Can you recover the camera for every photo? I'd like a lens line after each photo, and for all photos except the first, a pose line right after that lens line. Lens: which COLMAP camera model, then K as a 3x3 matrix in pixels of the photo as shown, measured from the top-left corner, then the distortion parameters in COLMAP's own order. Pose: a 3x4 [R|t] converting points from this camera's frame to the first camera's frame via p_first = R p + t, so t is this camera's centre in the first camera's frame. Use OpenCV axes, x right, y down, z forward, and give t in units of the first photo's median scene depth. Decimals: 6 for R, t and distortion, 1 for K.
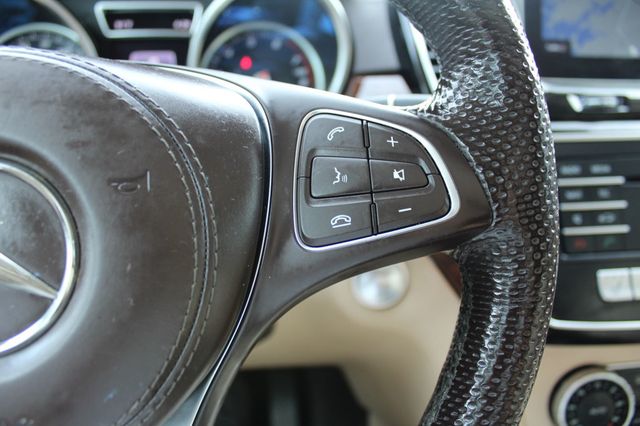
lens RADIAL K [[537.2, 0, 320.0], [0, 537.2, 213.0], [0, 0, 1]] dist [-0.170609, 0.154192]
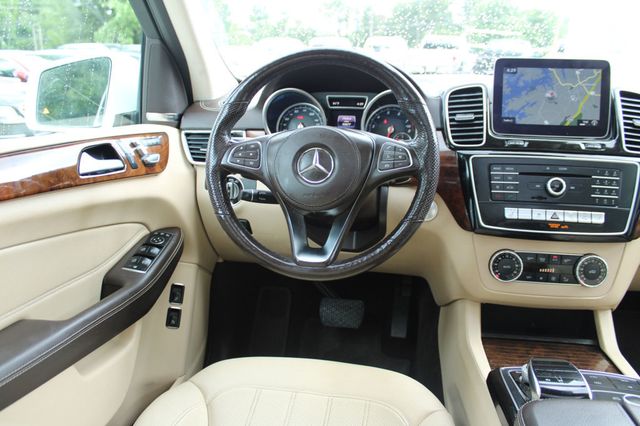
lens RADIAL K [[537.2, 0, 320.0], [0, 537.2, 213.0], [0, 0, 1]] dist [-0.170609, 0.154192]
pose [[0.943932, 0.077002, -0.321035, 0.492397], [-0.098119, 0.993913, -0.050103, 0.346630], [0.315223, 0.078794, 0.945741, -1.703805]]
